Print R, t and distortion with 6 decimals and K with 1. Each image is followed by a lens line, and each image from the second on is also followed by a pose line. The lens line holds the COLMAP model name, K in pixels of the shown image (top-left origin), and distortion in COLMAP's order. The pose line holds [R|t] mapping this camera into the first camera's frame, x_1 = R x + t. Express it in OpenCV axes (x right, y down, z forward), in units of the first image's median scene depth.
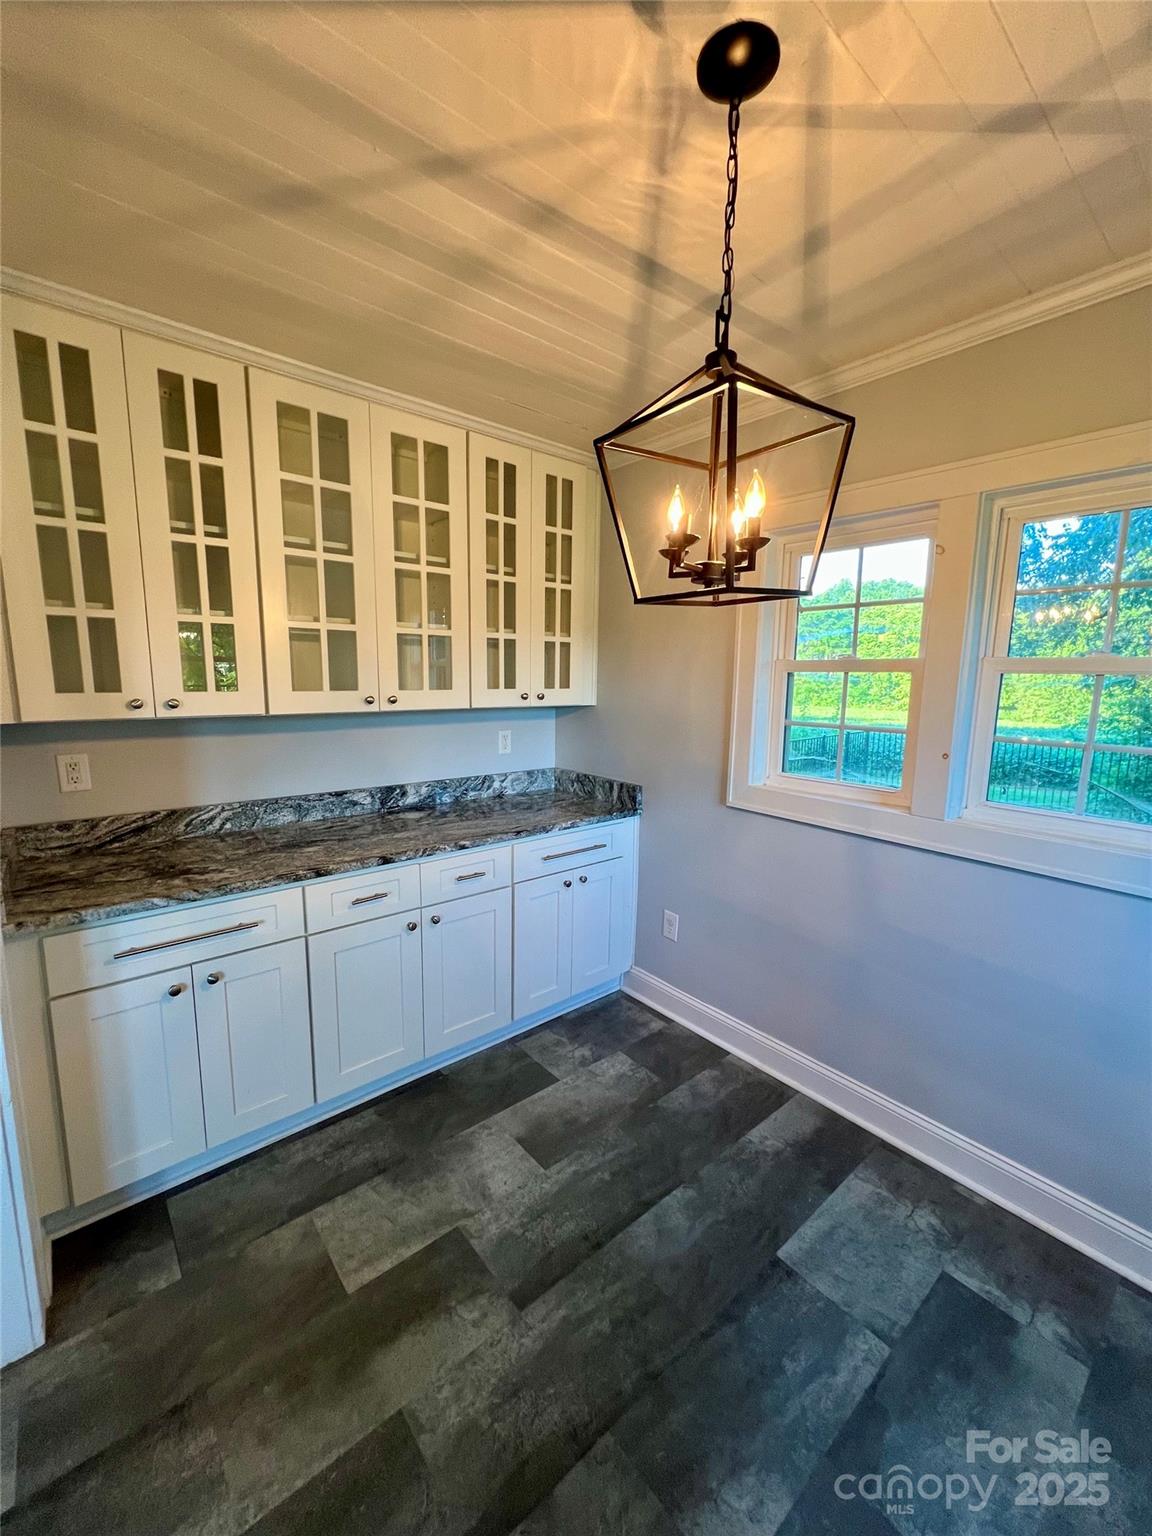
lens RADIAL K [[614.3, 0, 578.6], [0, 614.3, 767.4], [0, 0, 1]] dist [-0.000639, -0.000385]
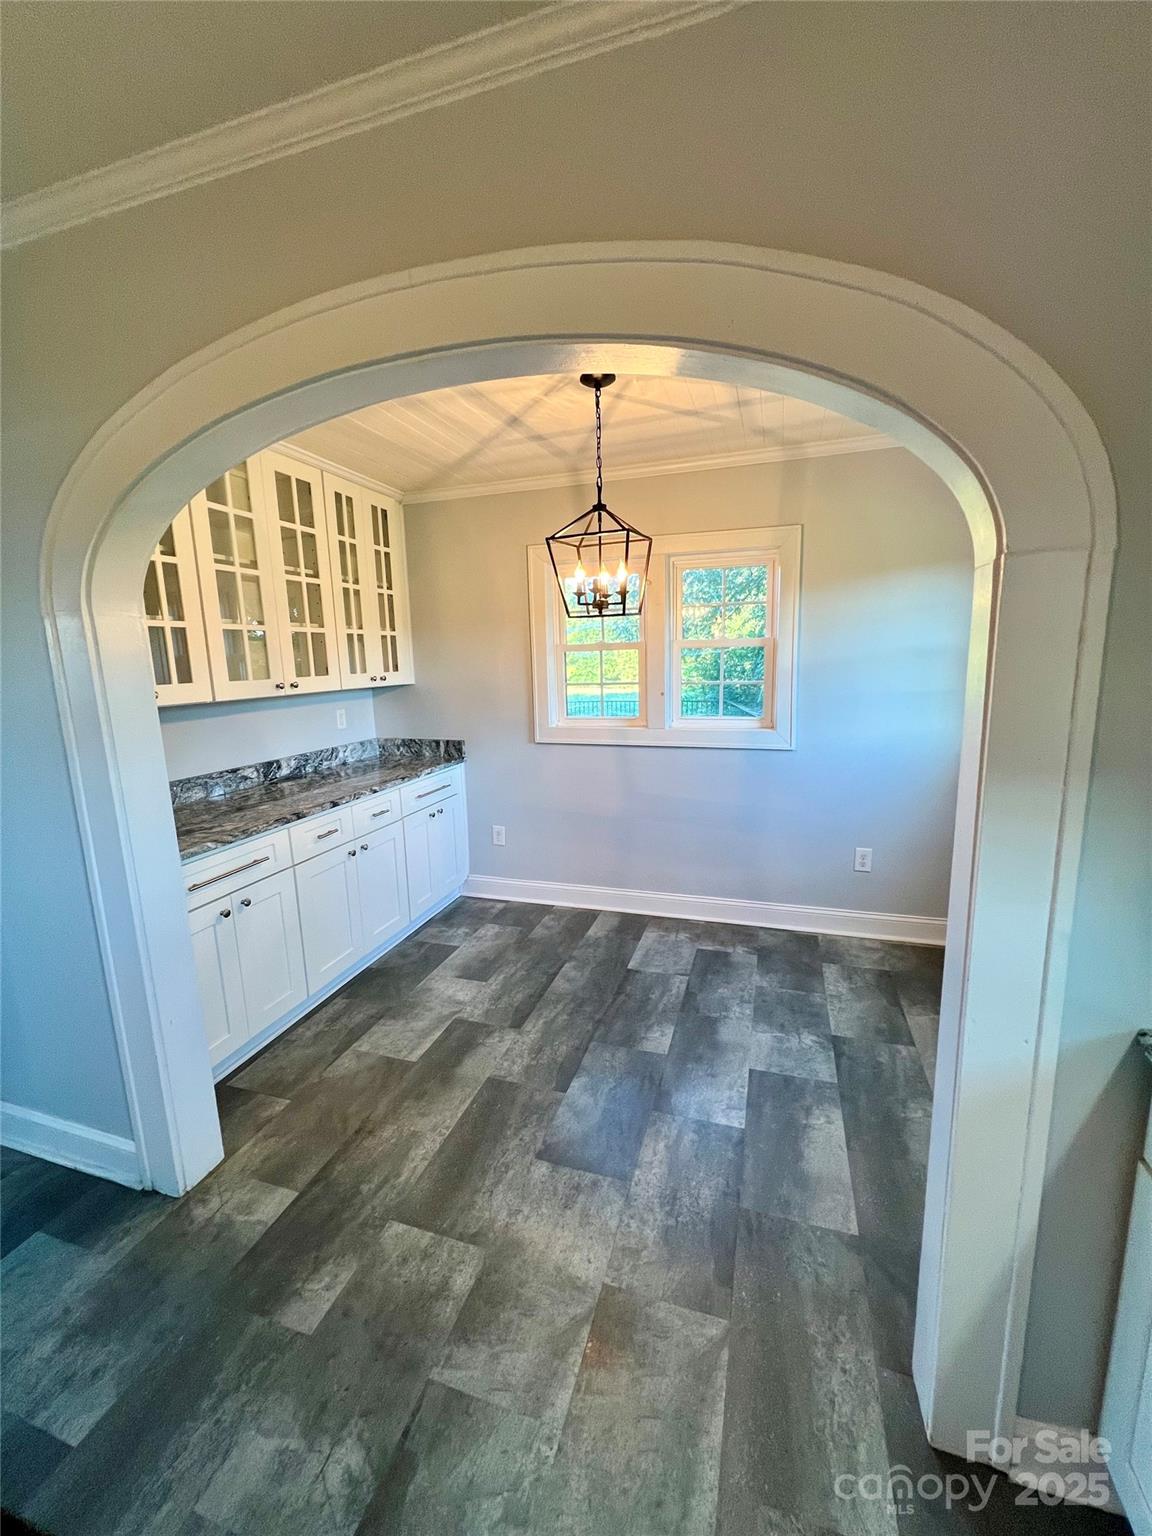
lens RADIAL K [[614.3, 0, 578.6], [0, 614.3, 767.4], [0, 0, 1]] dist [-0.000639, -0.000385]
pose [[0.848793, -0.129085, 0.512726, -0.463934], [0.116025, 0.991577, 0.057568, 0.049062], [-0.515839, 0.010626, 0.856620, -0.354988]]
